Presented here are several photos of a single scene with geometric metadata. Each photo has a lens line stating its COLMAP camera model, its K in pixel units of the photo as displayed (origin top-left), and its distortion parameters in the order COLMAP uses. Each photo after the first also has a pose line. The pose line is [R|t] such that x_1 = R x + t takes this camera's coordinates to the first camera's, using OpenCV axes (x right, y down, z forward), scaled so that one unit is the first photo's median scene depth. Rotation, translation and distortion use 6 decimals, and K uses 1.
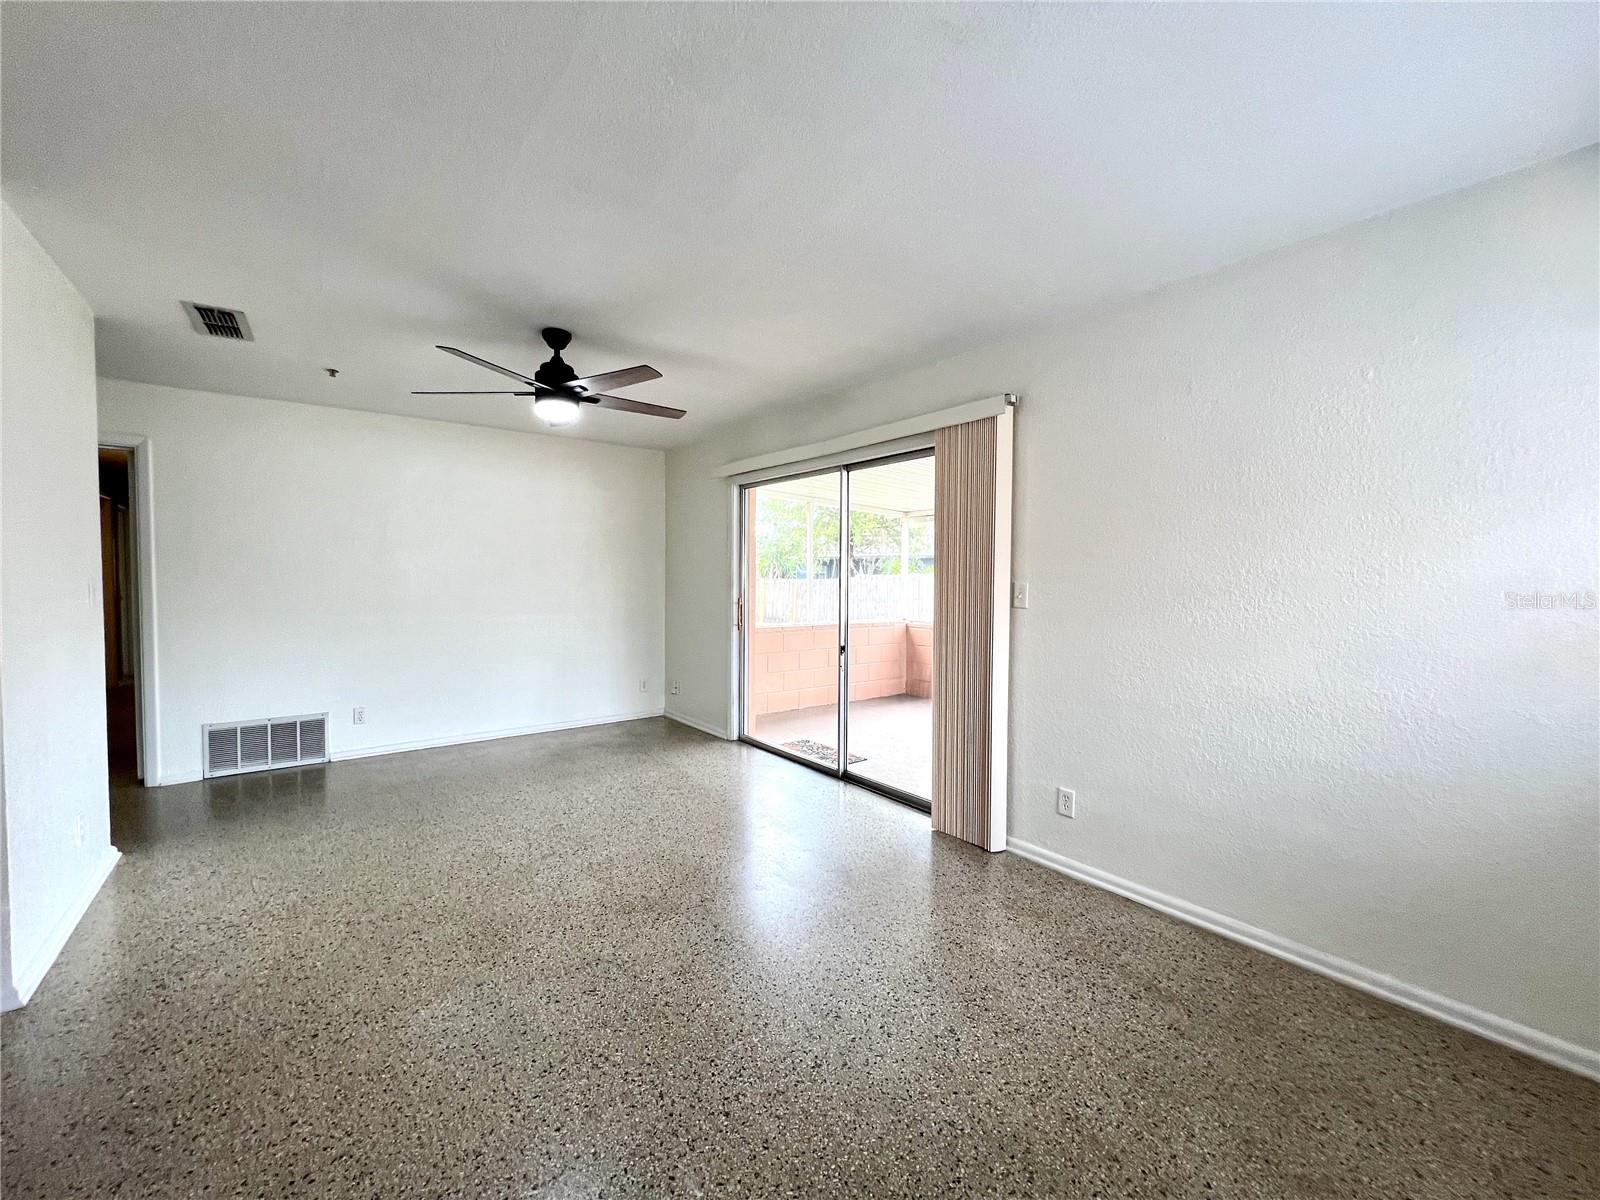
lens RADIAL K [[641.1, 0, 797.2], [0, 641.1, 598.1], [0, 0, 1]] dist [-0.009396, -0.000044]
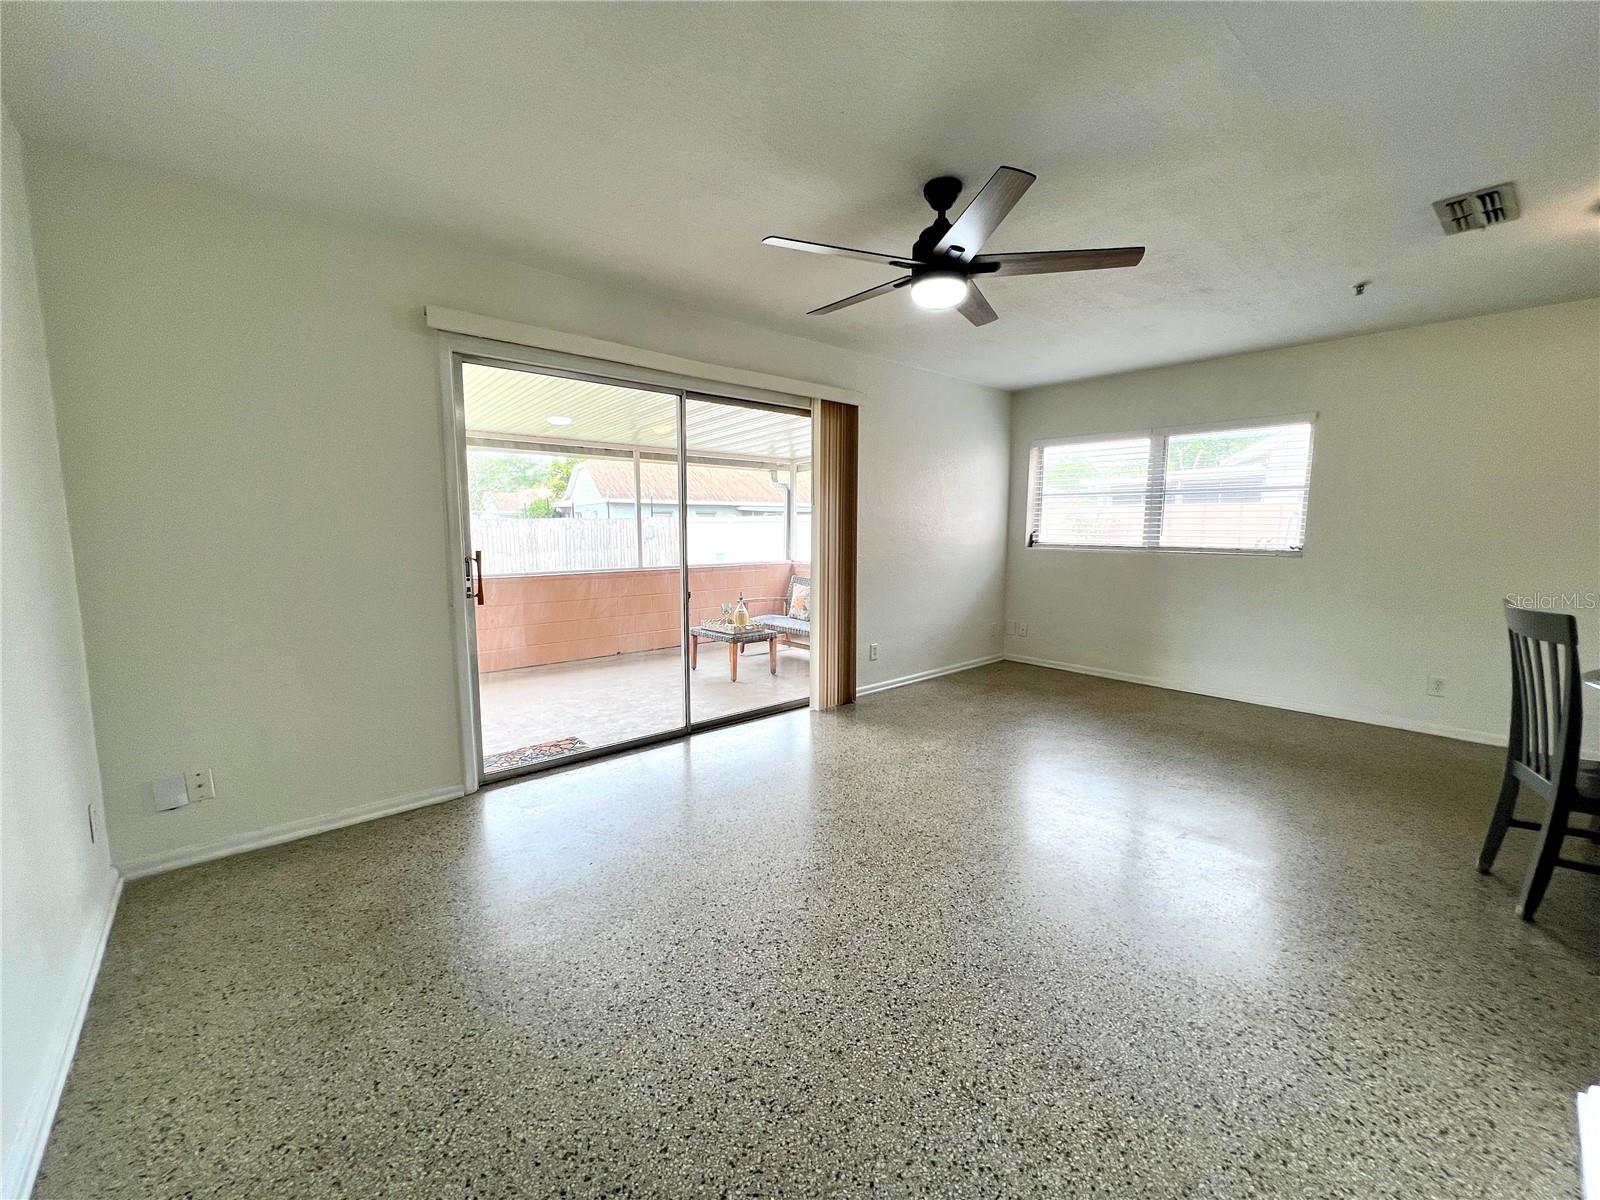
lens RADIAL K [[641.1, 0, 795.9], [0, 641.1, 604.4], [0, 0, 1]] dist [-0.009396, -0.000044]
pose [[-0.065028, -0.133241, 0.988948, -1.102964], [0.030905, 0.990301, 0.135456, -0.035952], [-0.997405, 0.039372, -0.060280, 1.172402]]
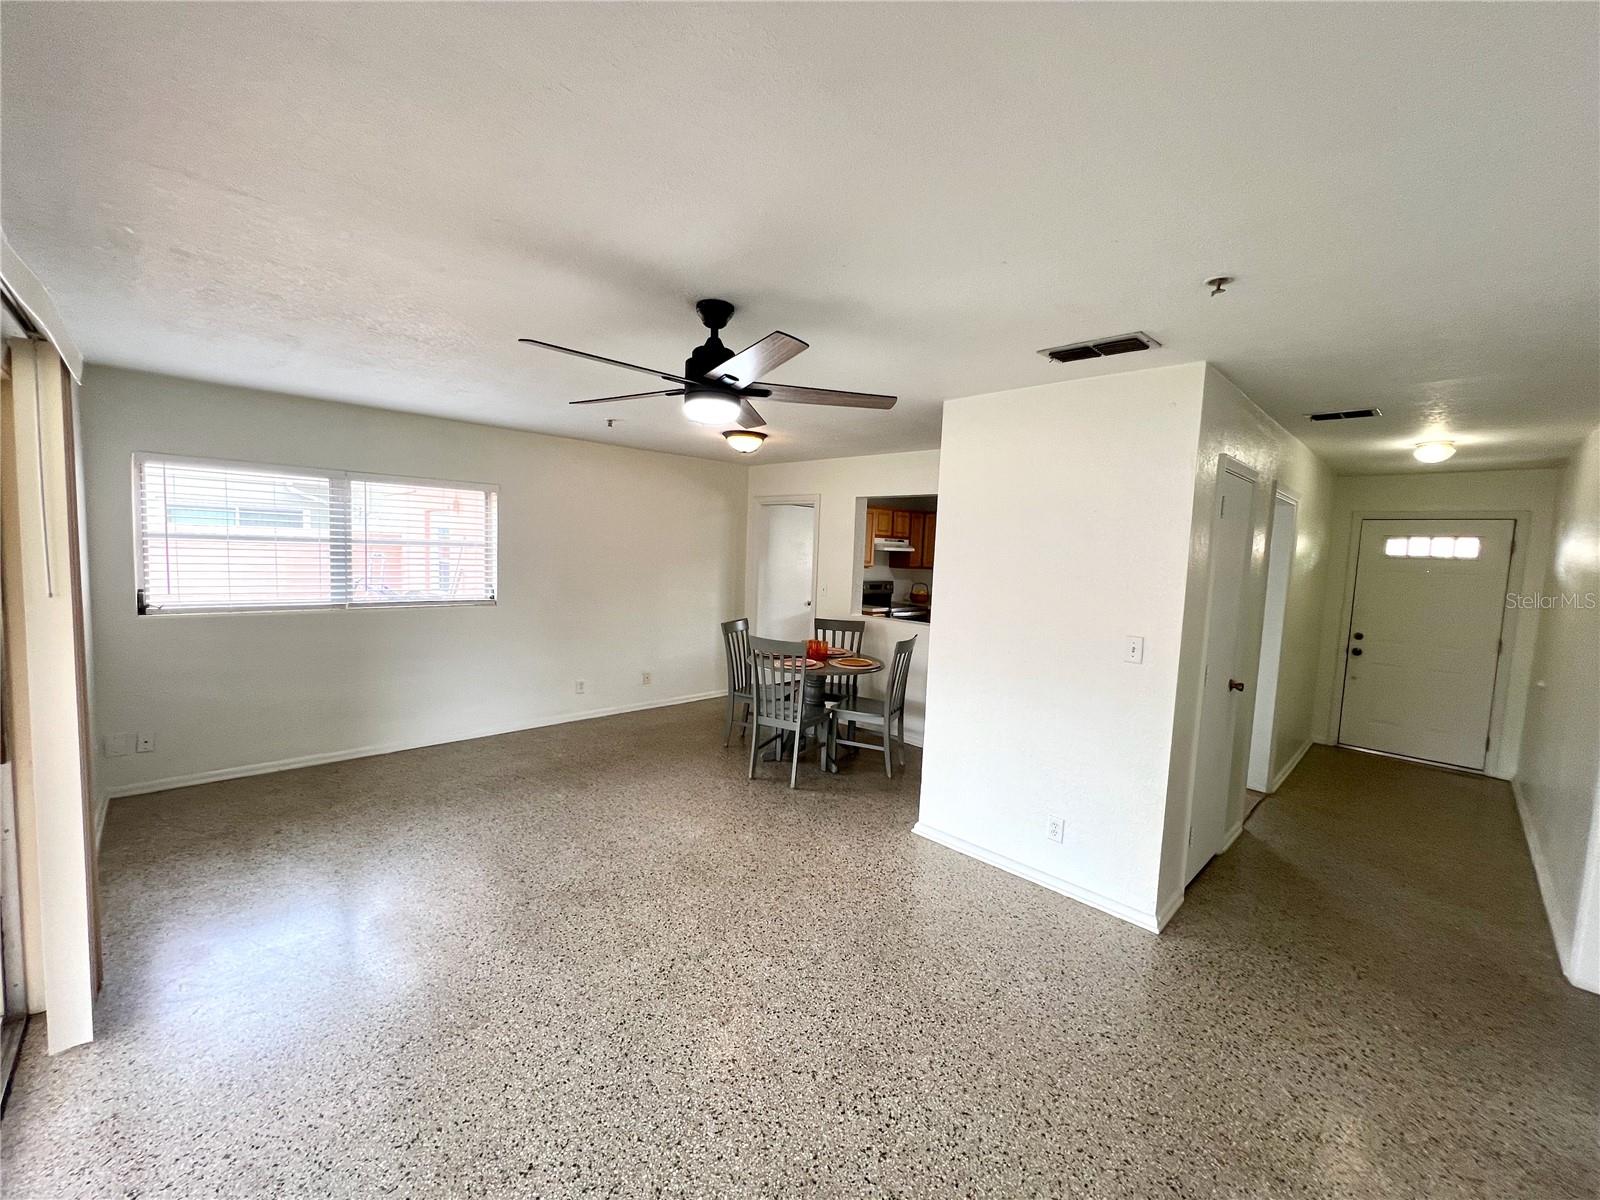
lens RADIAL K [[641.1, 0, 797.0], [0, 641.1, 597.3], [0, 0, 1]] dist [-0.009396, -0.000044]
pose [[-0.992013, -0.038722, -0.120047, -0.371281], [-0.052127, 0.992495, 0.110617, -0.158717], [0.114863, 0.115992, -0.986586, 1.694949]]
